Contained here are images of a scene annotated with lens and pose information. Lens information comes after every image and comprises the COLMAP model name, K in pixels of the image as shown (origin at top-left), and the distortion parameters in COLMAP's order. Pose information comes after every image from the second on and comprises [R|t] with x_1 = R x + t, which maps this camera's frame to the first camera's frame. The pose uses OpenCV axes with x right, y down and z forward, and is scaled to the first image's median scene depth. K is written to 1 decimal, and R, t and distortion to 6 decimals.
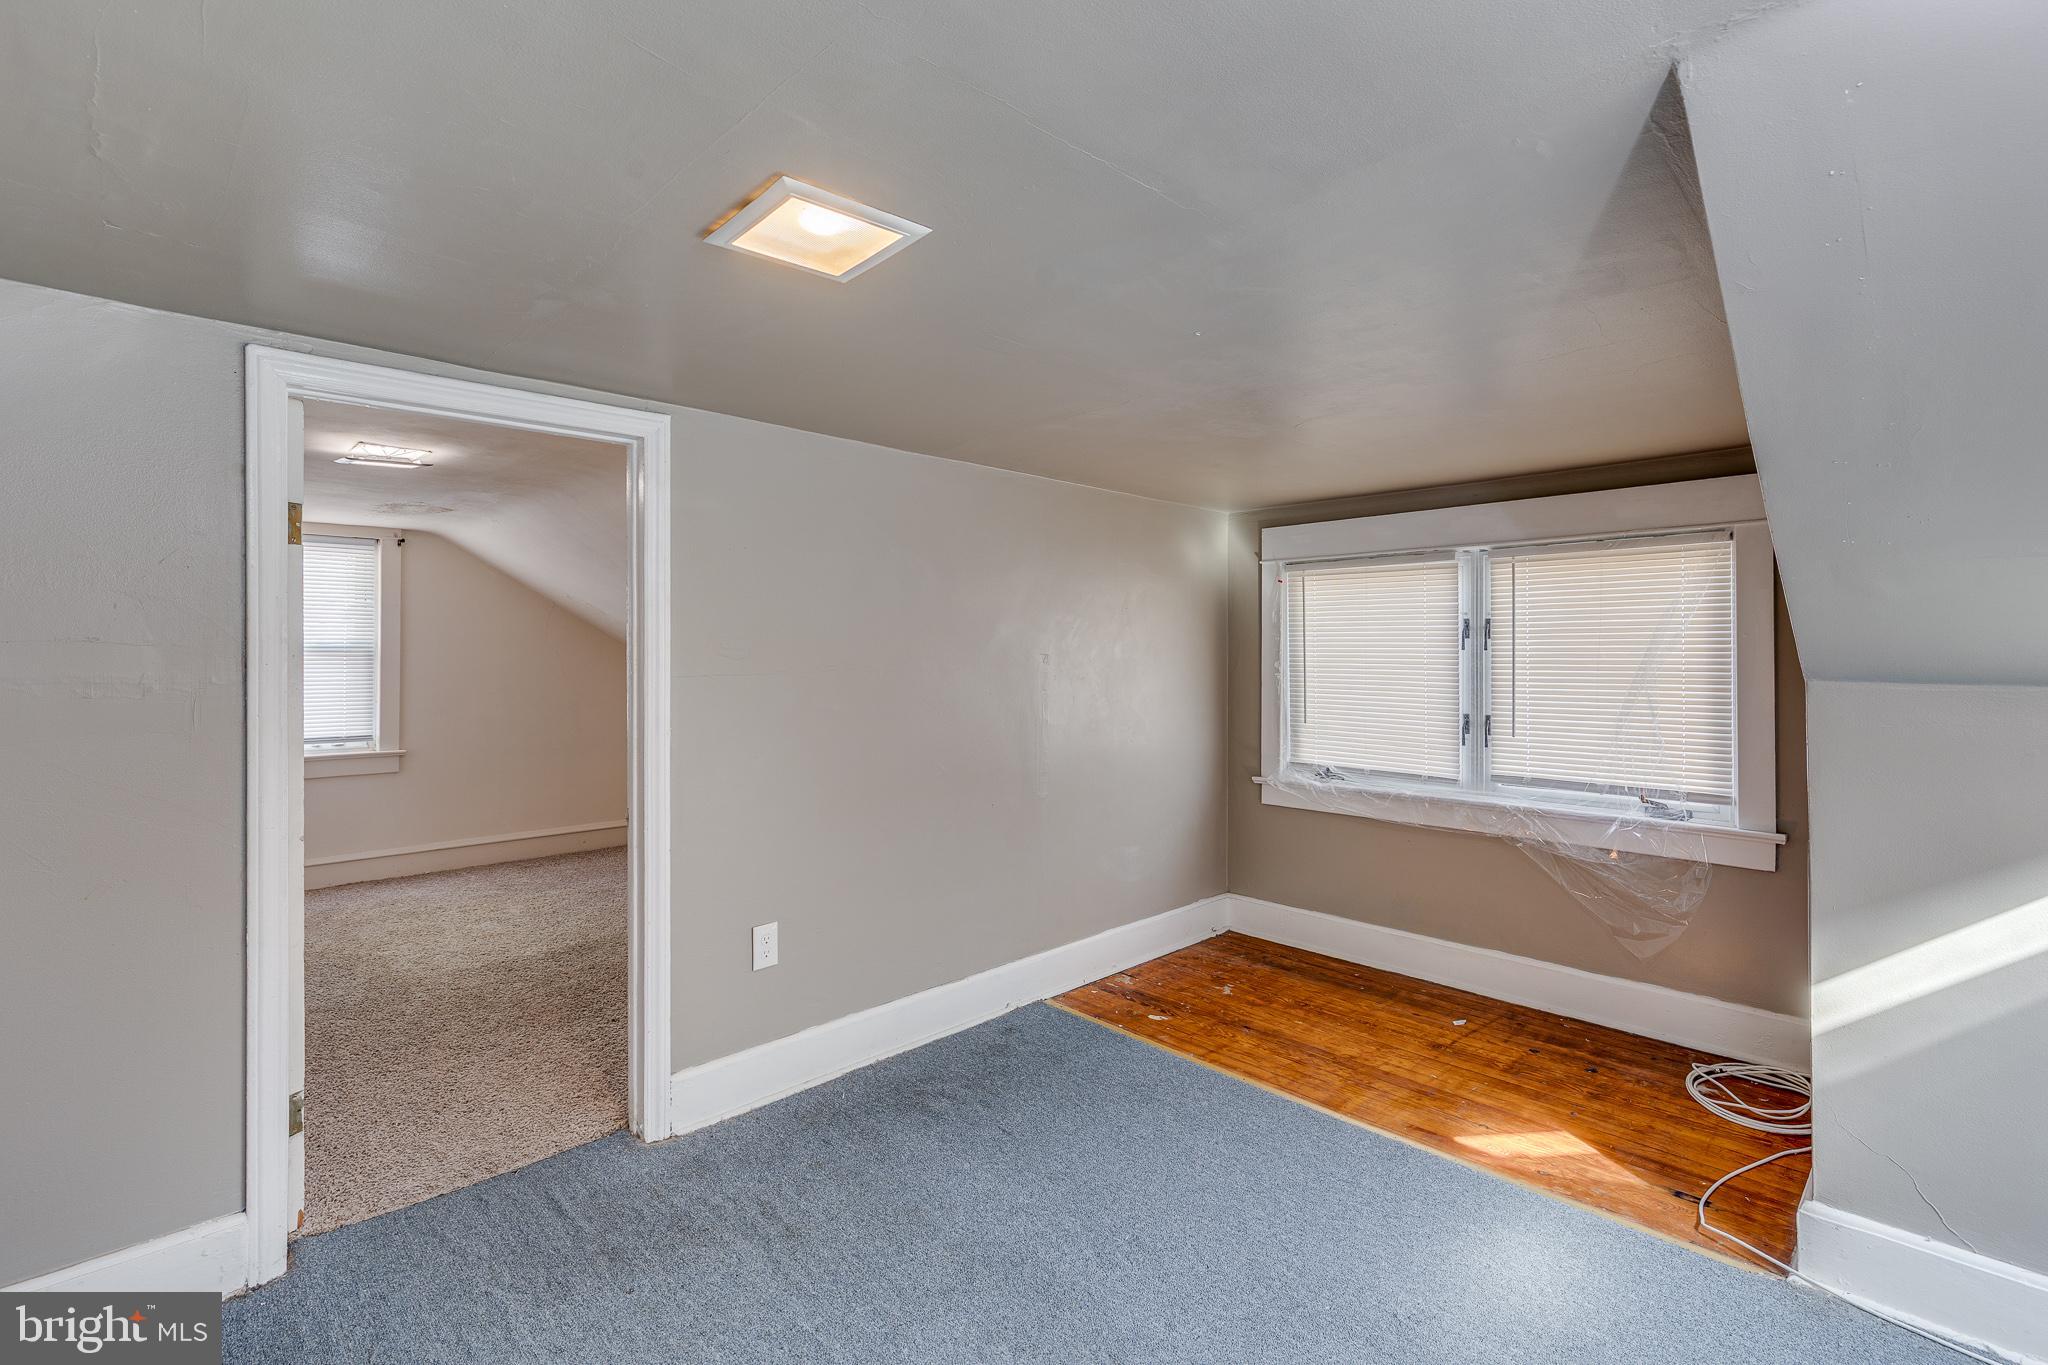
lens RADIAL K [[930.3, 0, 1026.1], [0, 930.3, 669.6], [0, 0, 1]] dist [0.004358, -0.000406]
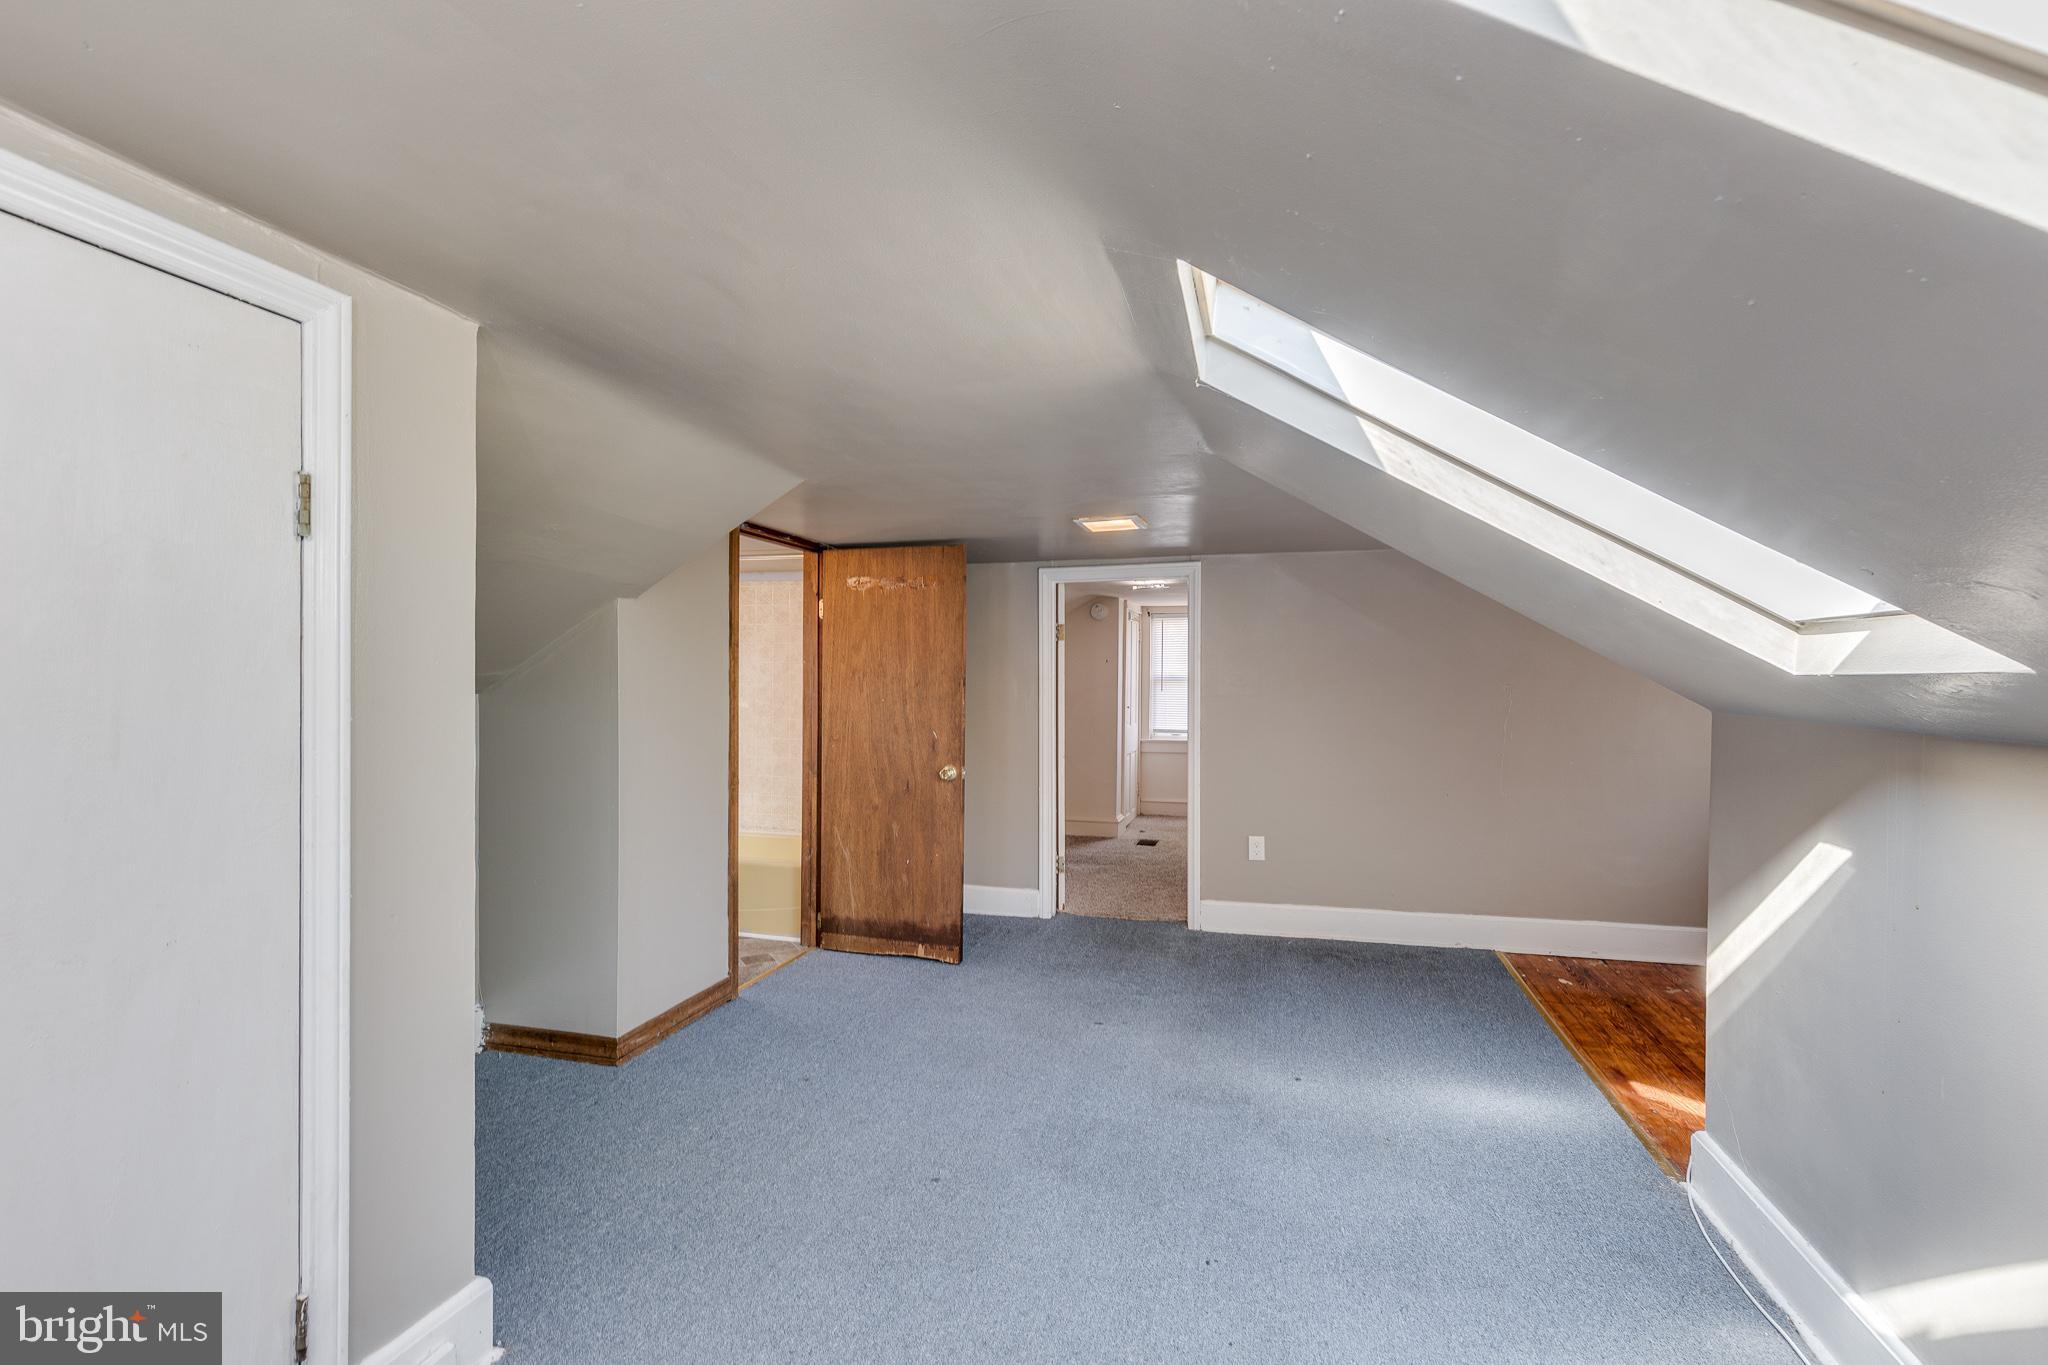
lens RADIAL K [[930.3, 0, 1024.1], [0, 930.3, 682.7], [0, 0, 1]] dist [0.004358, -0.000406]
pose [[0.514586, 0.005341, -0.857422, 1.015747], [-0.008315, 0.999965, 0.001238, -0.021032], [0.857398, 0.006492, 0.514613, -0.308664]]
